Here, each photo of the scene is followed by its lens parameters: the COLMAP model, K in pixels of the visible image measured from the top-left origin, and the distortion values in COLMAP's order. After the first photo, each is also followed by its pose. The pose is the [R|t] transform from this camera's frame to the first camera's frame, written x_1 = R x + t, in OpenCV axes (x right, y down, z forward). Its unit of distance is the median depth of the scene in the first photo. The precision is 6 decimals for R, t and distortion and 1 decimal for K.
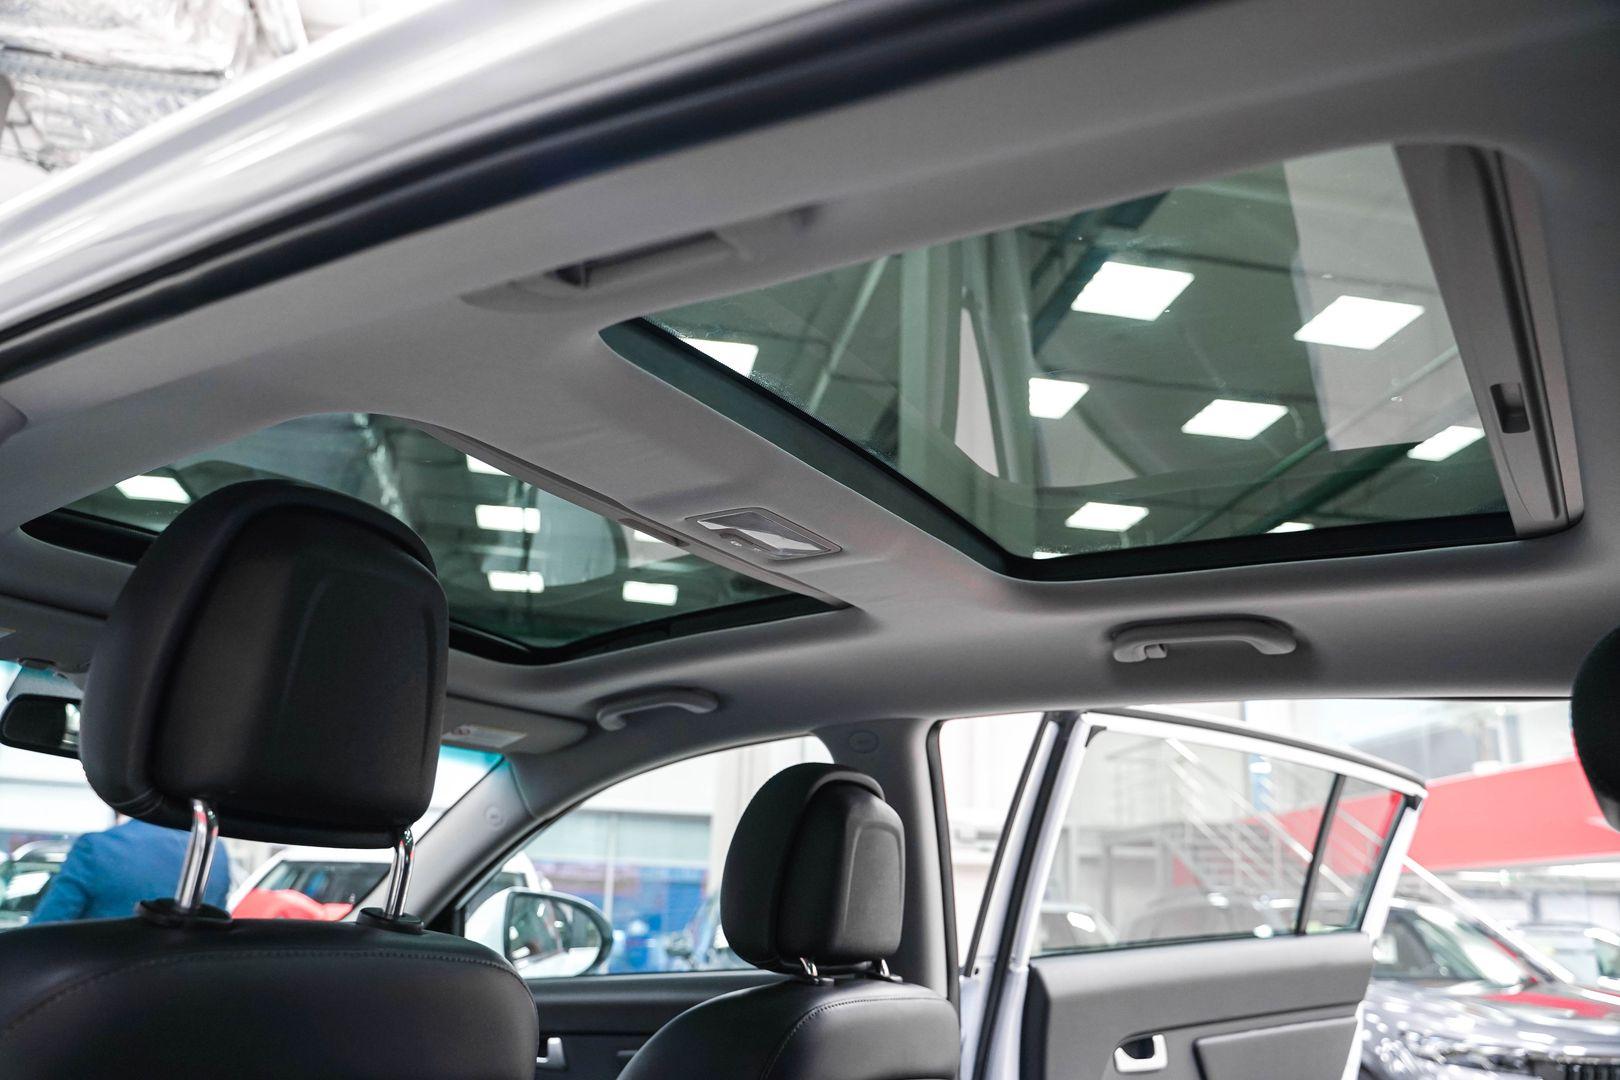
lens RADIAL K [[1320.5, 0, 810.0], [0, 1320.5, 540.0], [0, 0, 1]] dist [-0.119192, 0.090886]
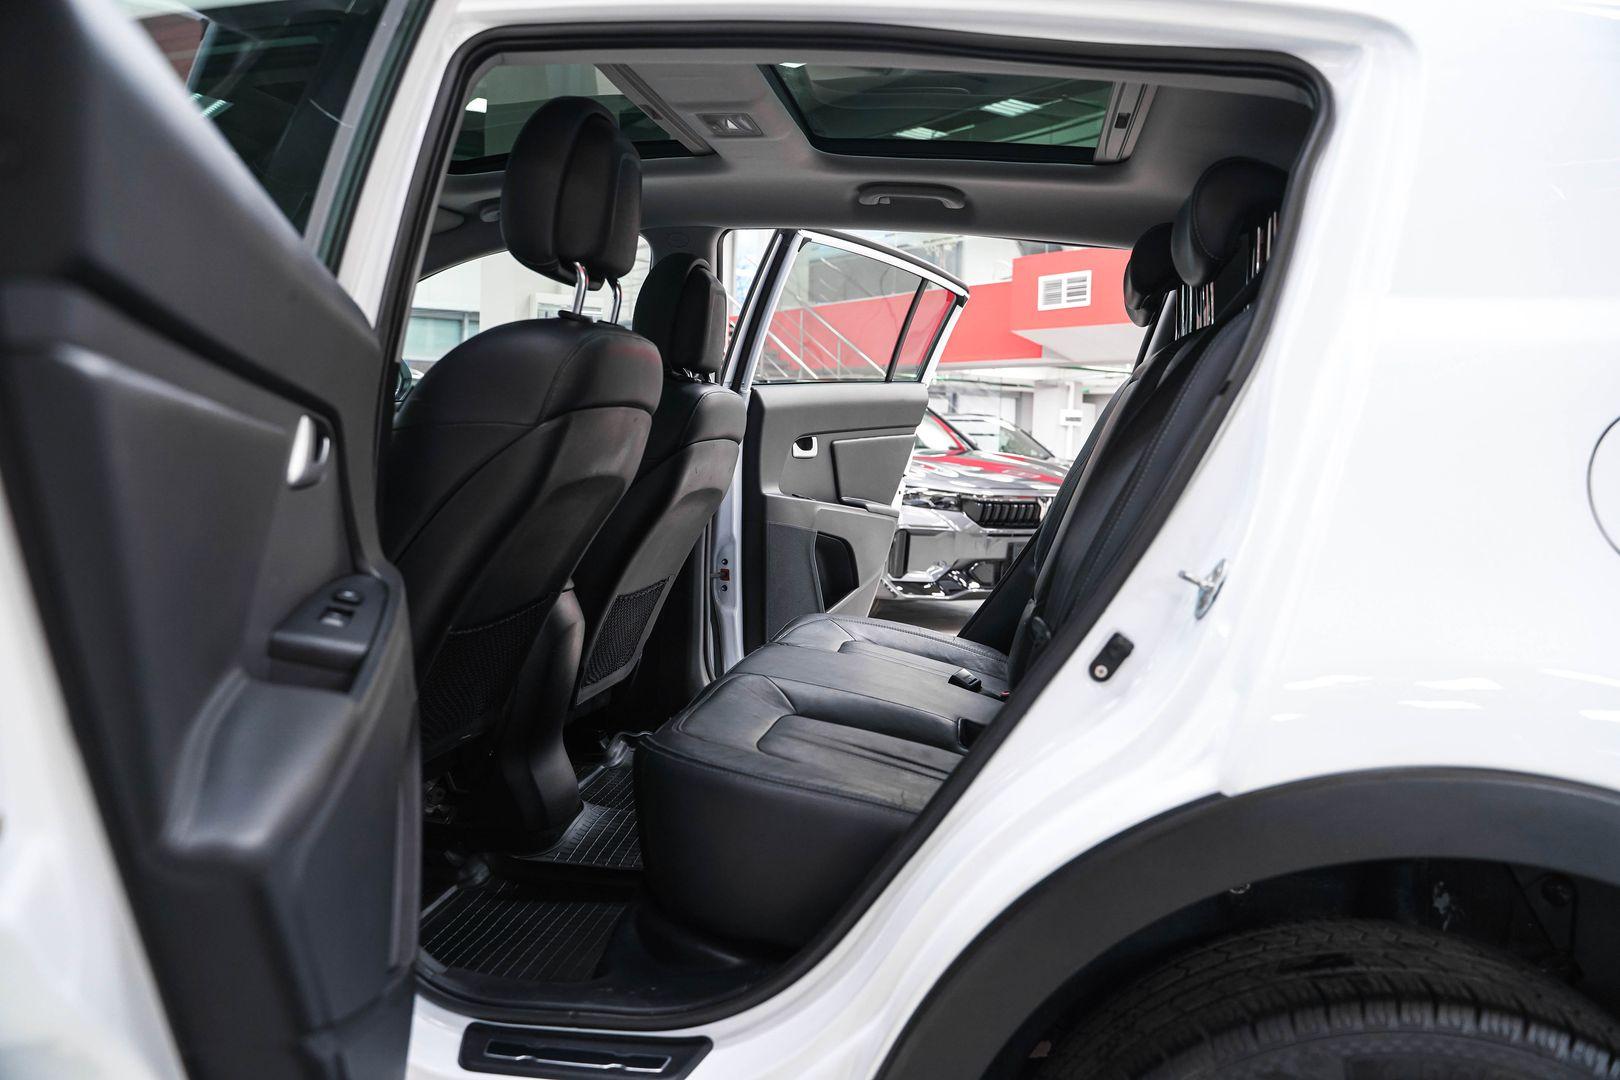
lens RADIAL K [[1320.5, 0, 810.0], [0, 1320.5, 540.0], [0, 0, 1]] dist [-0.119192, 0.090886]
pose [[0.918344, -0.029166, 0.394708, -0.386971], [-0.119951, 0.929866, 0.347794, -0.063901], [-0.377169, -0.366740, 0.850438, -0.434872]]
